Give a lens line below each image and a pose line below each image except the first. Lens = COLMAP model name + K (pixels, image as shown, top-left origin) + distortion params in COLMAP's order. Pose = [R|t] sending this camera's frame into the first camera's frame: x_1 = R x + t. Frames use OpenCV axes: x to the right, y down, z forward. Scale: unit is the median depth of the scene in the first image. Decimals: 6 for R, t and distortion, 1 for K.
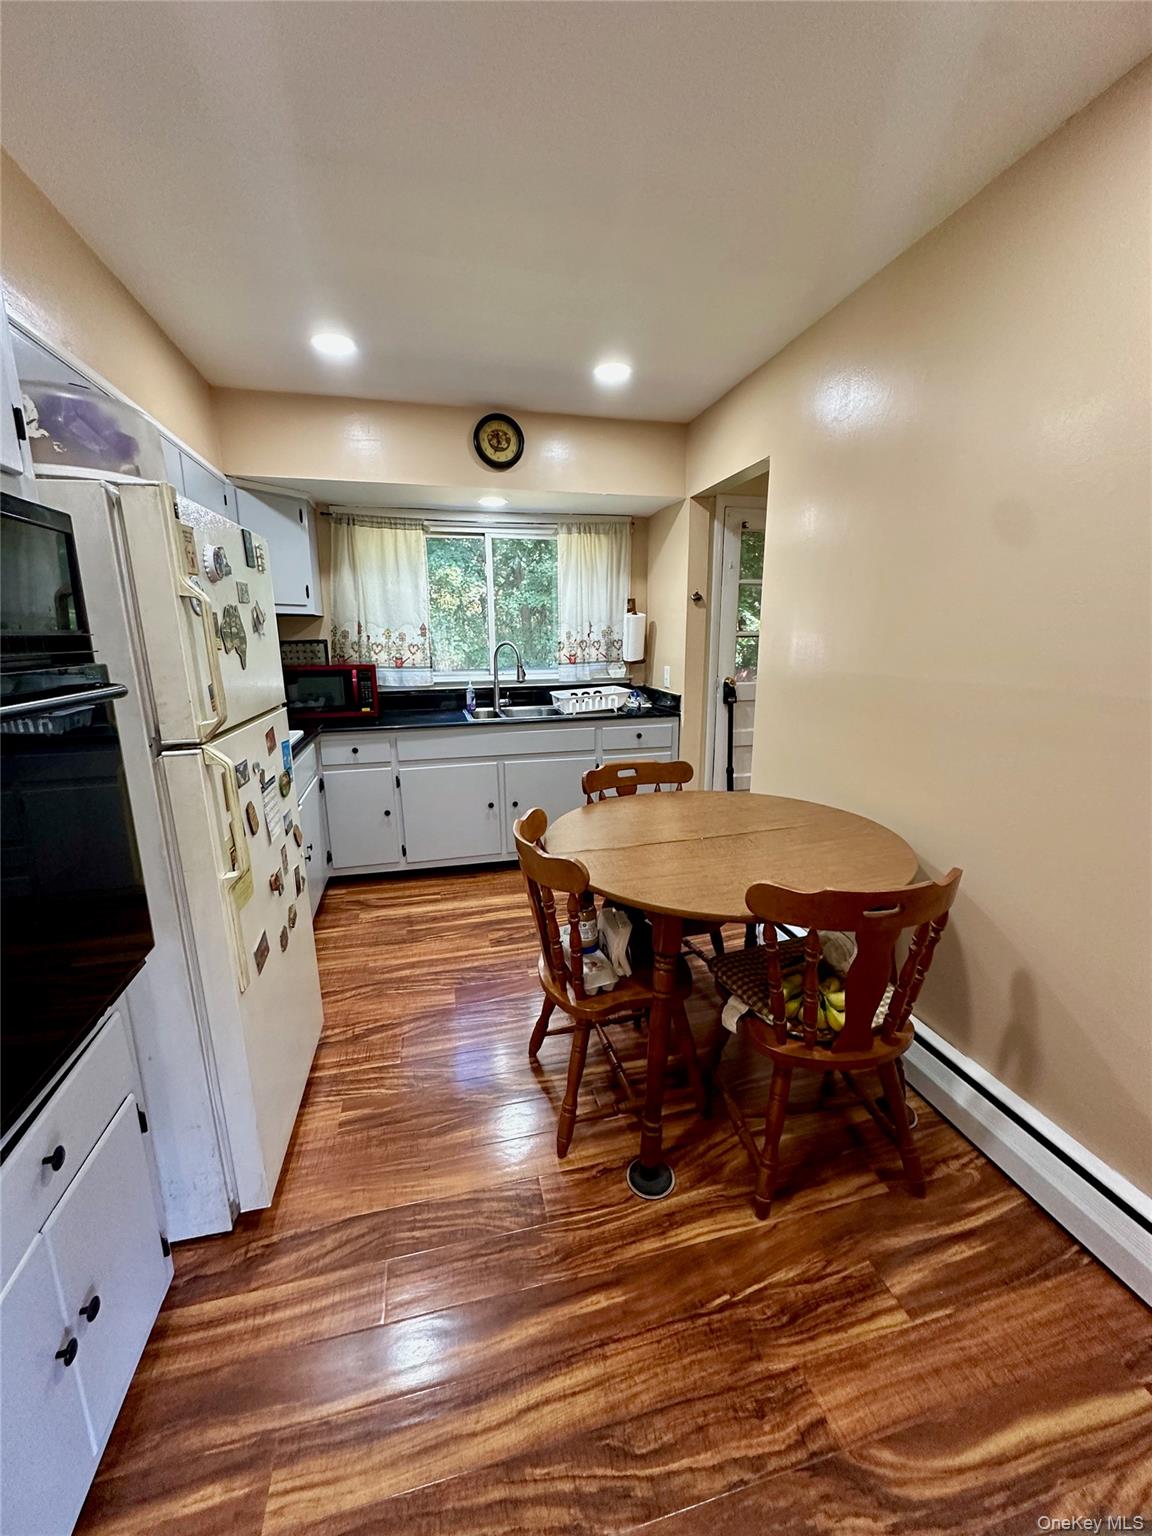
lens RADIAL K [[610.1, 0, 576.1], [0, 610.1, 767.9], [0, 0, 1]] dist [-0.001125, -0.000009]
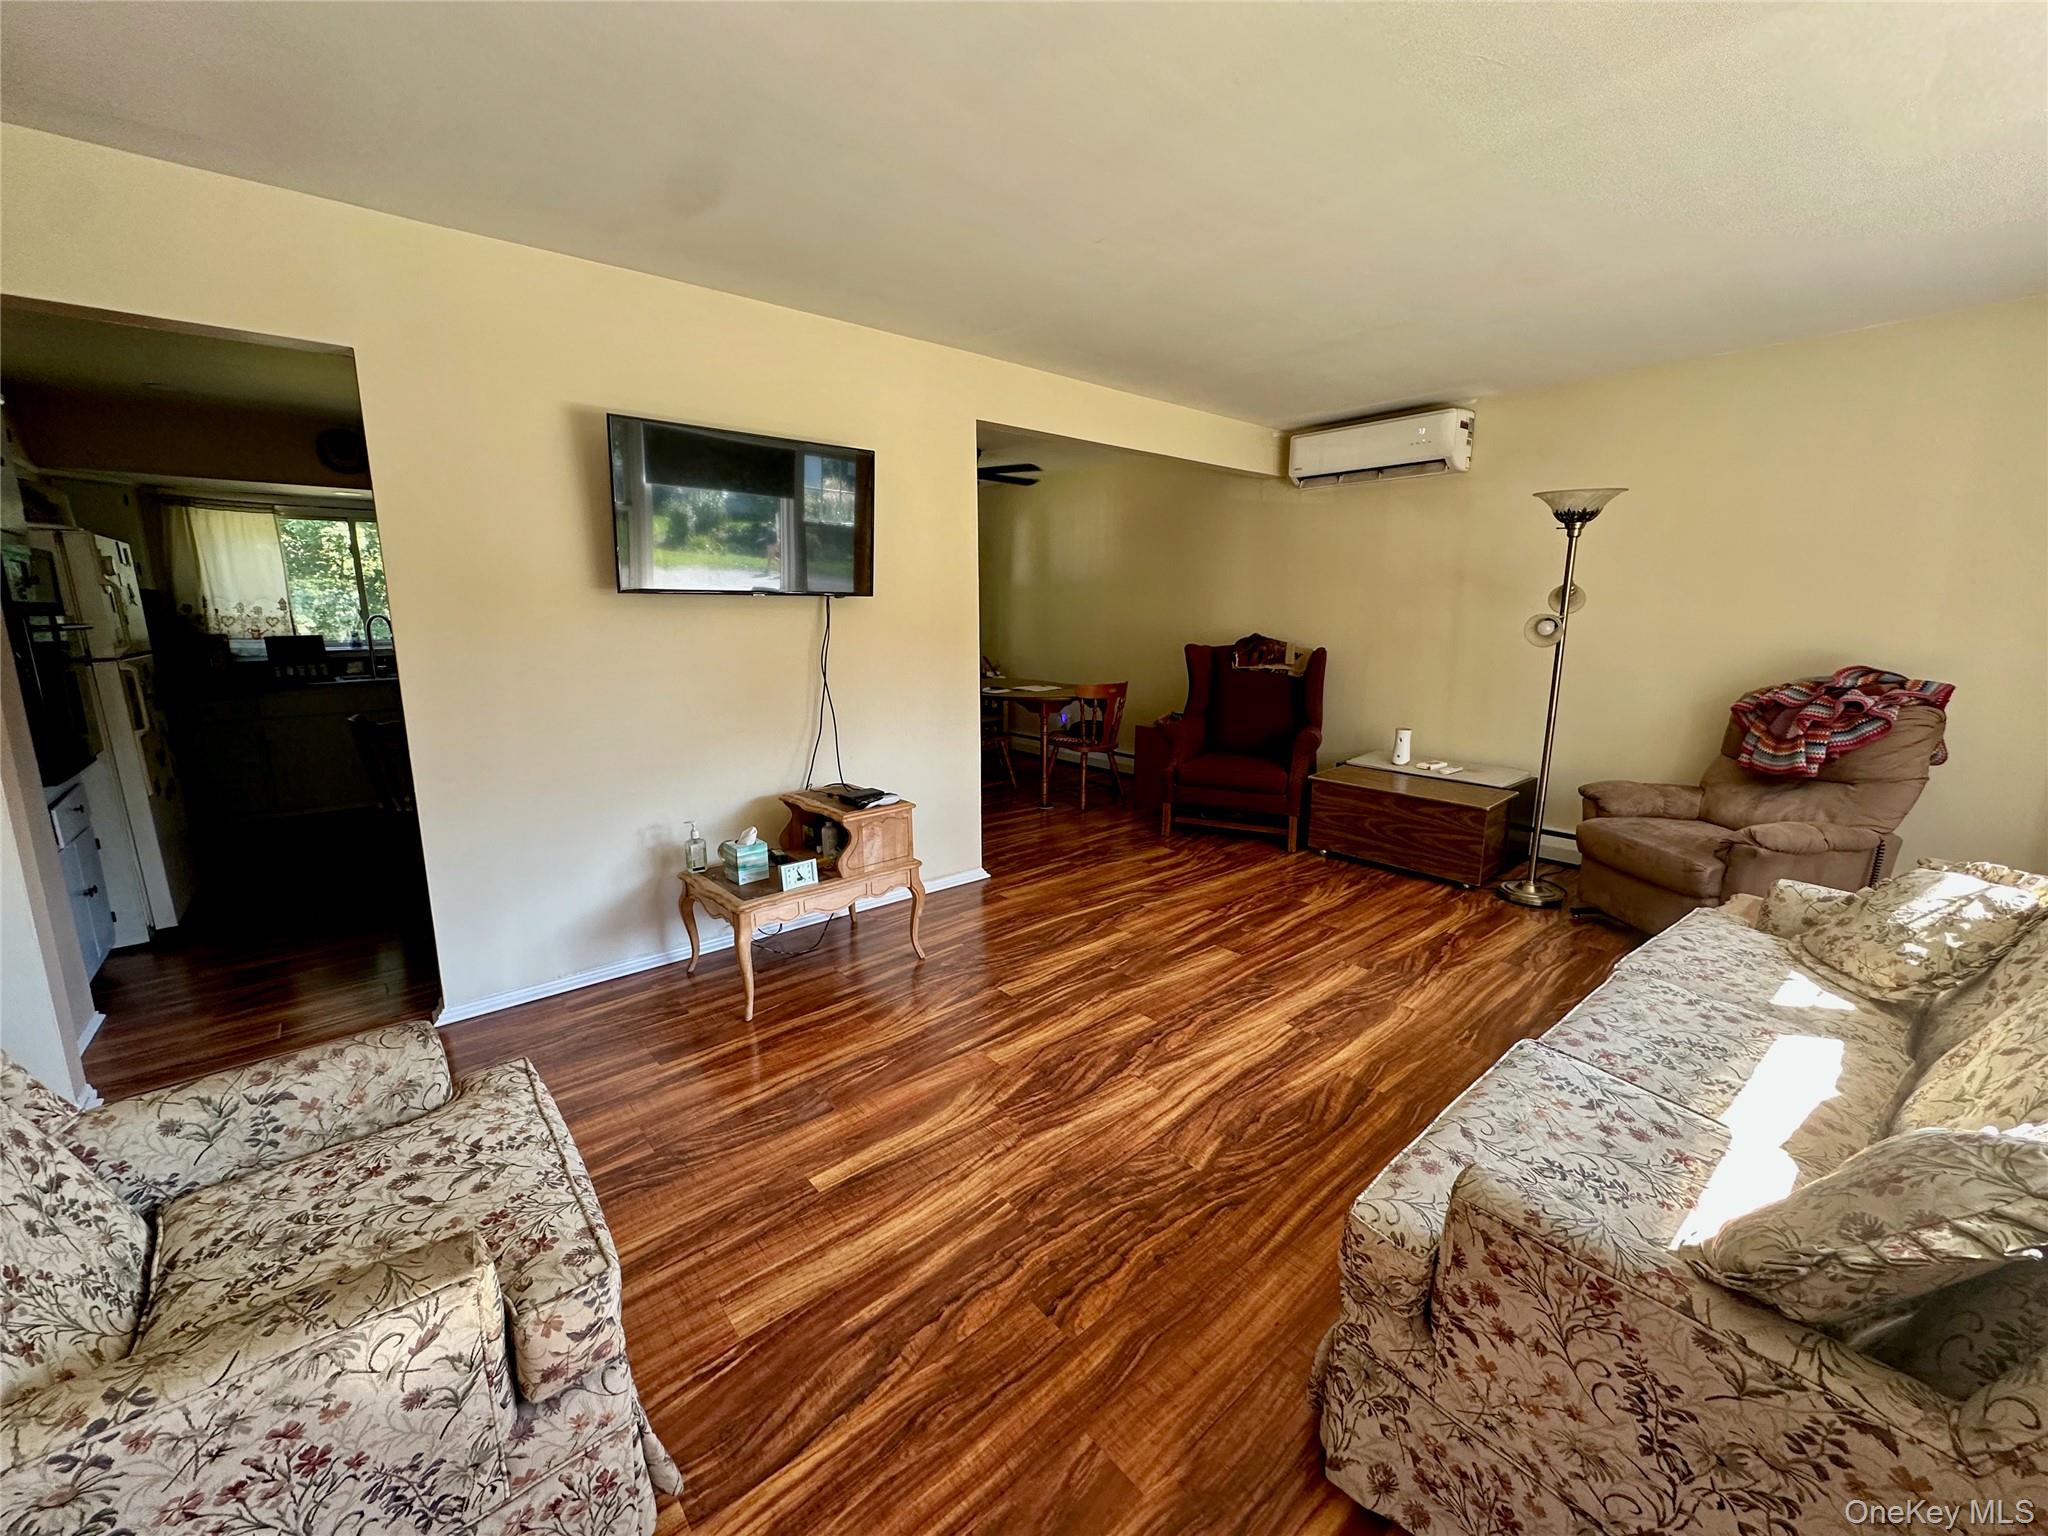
lens RADIAL K [[813.4, 0, 1030.0], [0, 813.4, 767.5], [0, 0, 1]] dist [-0.001125, -0.000009]
pose [[0.895871, -0.083740, 0.436352, 0.383890], [0.091684, 0.995784, 0.002864, 0.245018], [-0.434752, 0.037441, 0.899771, -1.171592]]
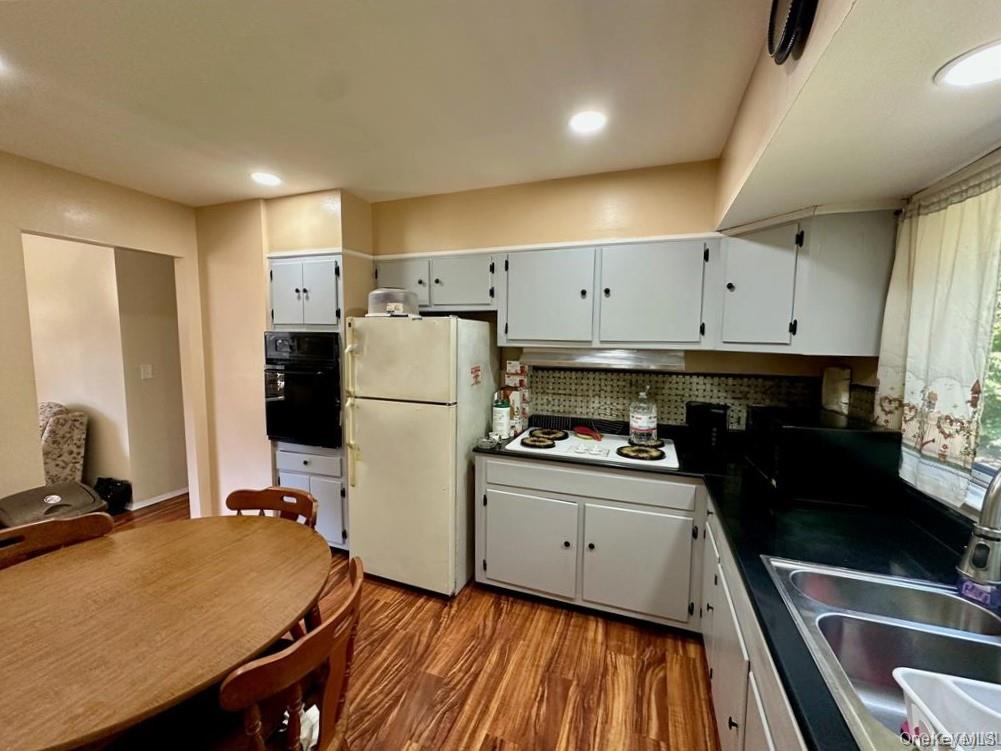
lens RADIAL K [[397.6, 0, 500.0], [0, 397.6, 375.1], [0, 0, 1]] dist [-0.001125, -0.000009]
pose [[-0.558077, 0.069171, -0.826901, 0.268716], [-0.184090, 0.961366, 0.204661, -0.301713], [0.809111, 0.266441, -0.523782, 1.105662]]
